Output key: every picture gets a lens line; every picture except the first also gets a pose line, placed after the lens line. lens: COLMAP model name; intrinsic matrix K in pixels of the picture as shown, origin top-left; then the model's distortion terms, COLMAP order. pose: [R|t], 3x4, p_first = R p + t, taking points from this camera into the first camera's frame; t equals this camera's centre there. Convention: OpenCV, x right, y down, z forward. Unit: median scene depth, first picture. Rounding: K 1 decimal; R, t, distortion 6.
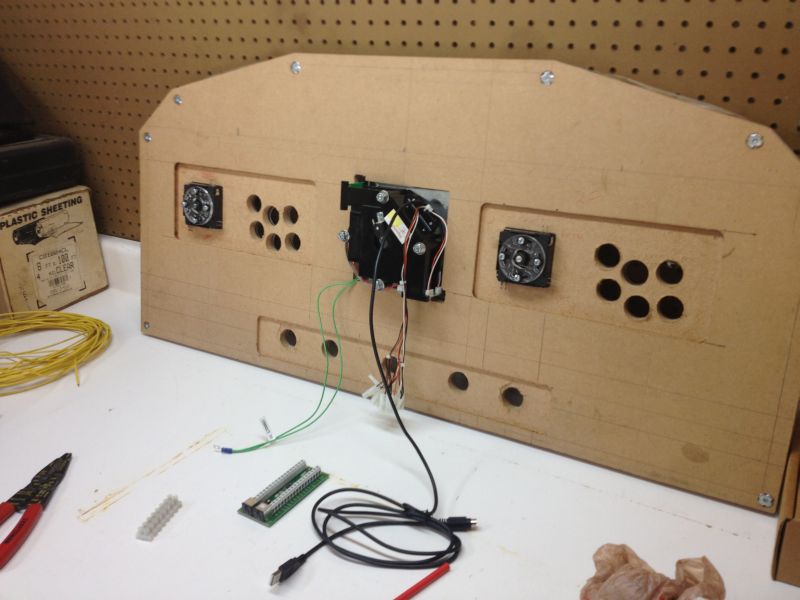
lens RADIAL K [[749.2, 0, 400.0], [0, 749.2, 300.0], [0, 0, 1]] dist [0.137834, -0.330902]
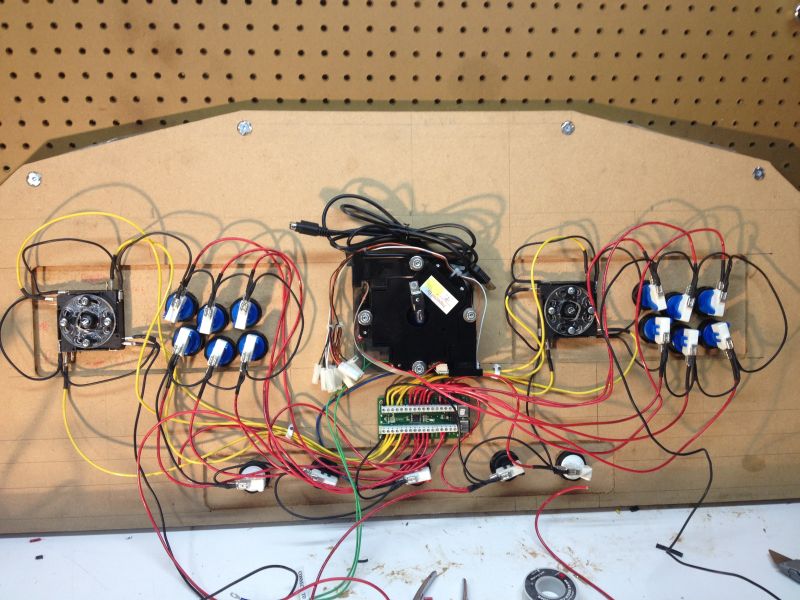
lens RADIAL K [[749.2, 0, 400.0], [0, 749.2, 300.0], [0, 0, 1]] dist [0.137834, -0.330902]
pose [[0.811678, -0.110628, 0.573534, -0.515958], [0.206935, 0.972678, -0.105240, -0.010361], [-0.546221, 0.204105, 0.812394, 0.310781]]
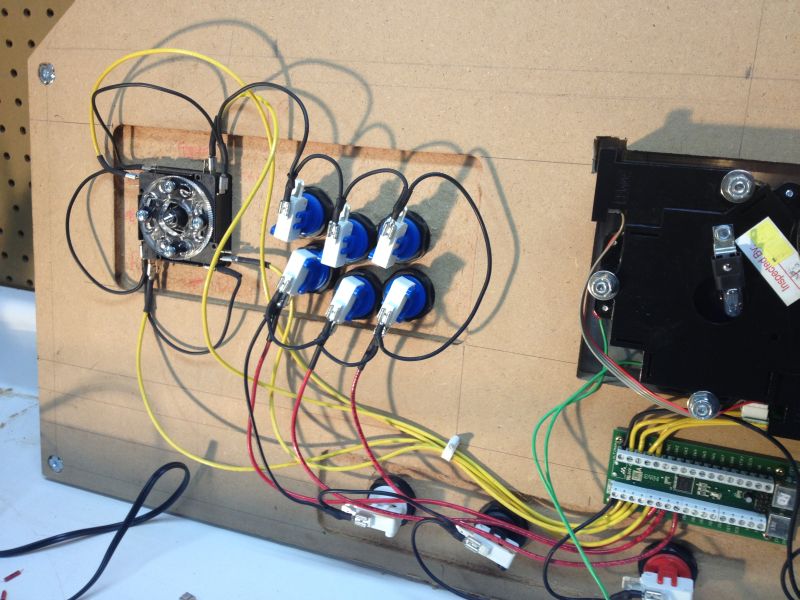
lens RADIAL K [[749.2, 0, 400.0], [0, 749.2, 300.0], [0, 0, 1]] dist [0.137834, -0.330902]
pose [[0.982894, -0.044675, 0.178674, -0.257605], [0.043289, 0.998995, 0.011649, -0.088084], [-0.179014, -0.003715, 0.983839, 0.622966]]
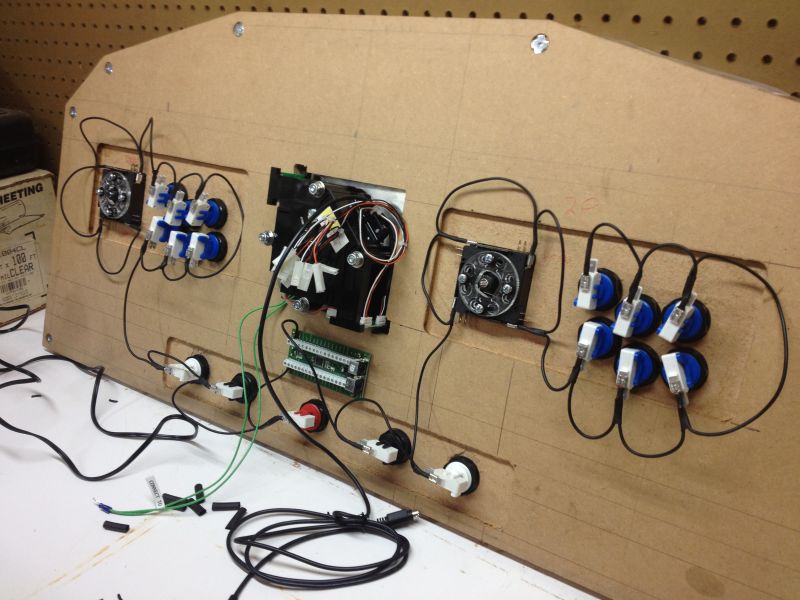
lens RADIAL K [[749.2, 0, 400.0], [0, 749.2, 300.0], [0, 0, 1]] dist [0.137834, -0.330902]
pose [[0.994120, 0.099462, -0.042819, 0.100622], [-0.102757, 0.991216, -0.083258, 0.028678], [0.034162, 0.087168, 0.995608, 0.243183]]
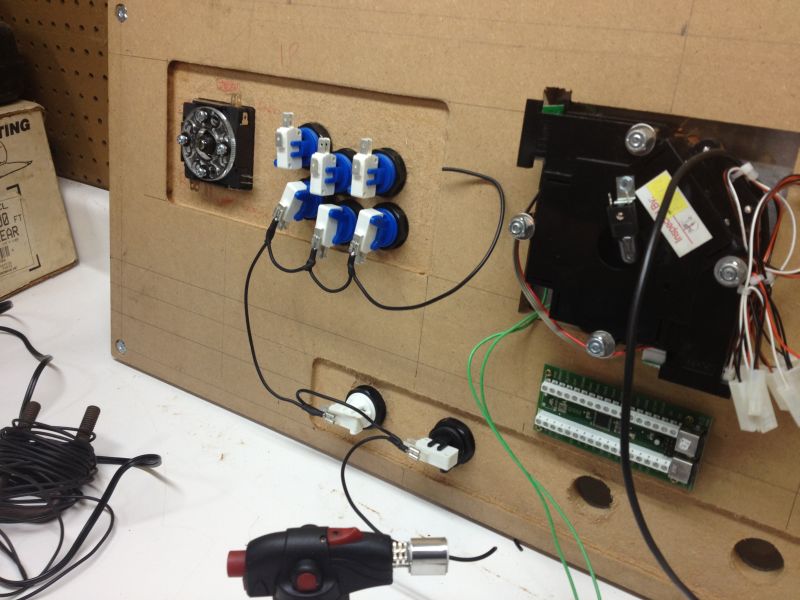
lens RADIAL K [[749.2, 0, 400.0], [0, 749.2, 300.0], [0, 0, 1]] dist [0.137834, -0.330902]
pose [[0.998330, 0.045850, -0.035141, -0.129767], [-0.042963, 0.995955, 0.078922, -0.075021], [0.038618, -0.077280, 0.996261, 0.555576]]
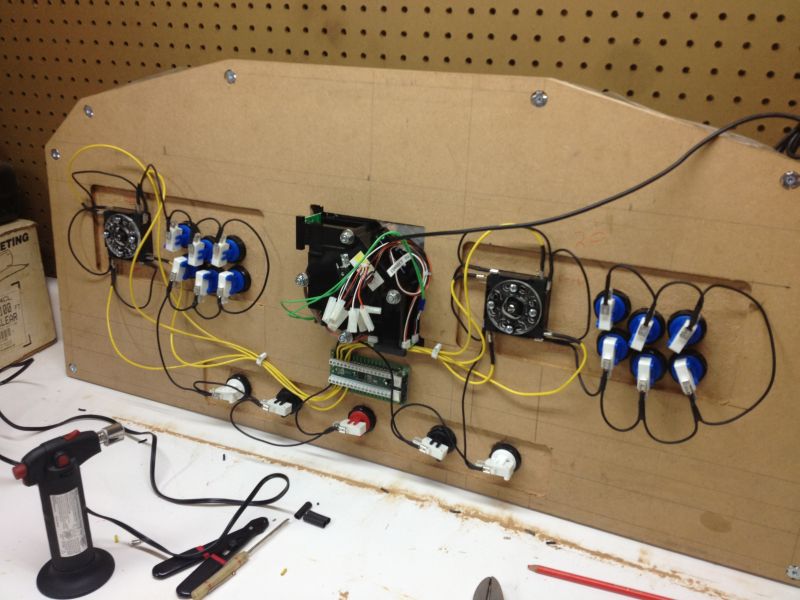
lens RADIAL K [[749.2, 0, 400.0], [0, 749.2, 300.0], [0, 0, 1]] dist [0.137834, -0.330902]
pose [[0.995183, -0.054284, 0.081638, -0.035458], [0.047152, 0.995101, 0.086896, -0.133094], [-0.085955, -0.082628, 0.992867, 0.141189]]
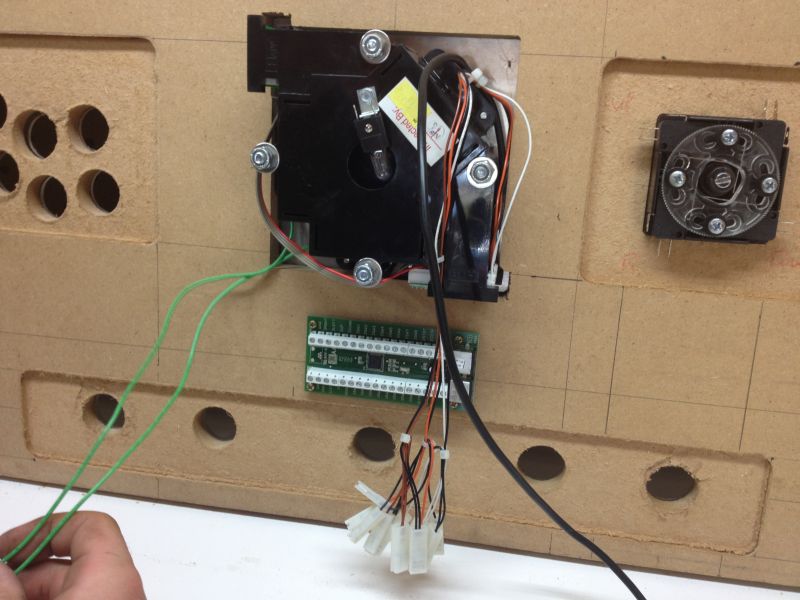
lens RADIAL K [[749.2, 0, 400.0], [0, 749.2, 300.0], [0, 0, 1]] dist [0.137834, -0.330902]
pose [[0.933065, -0.099136, 0.345778, -0.155002], [0.092482, 0.995073, 0.035731, -0.017906], [-0.347617, -0.001361, 0.937636, 0.601971]]
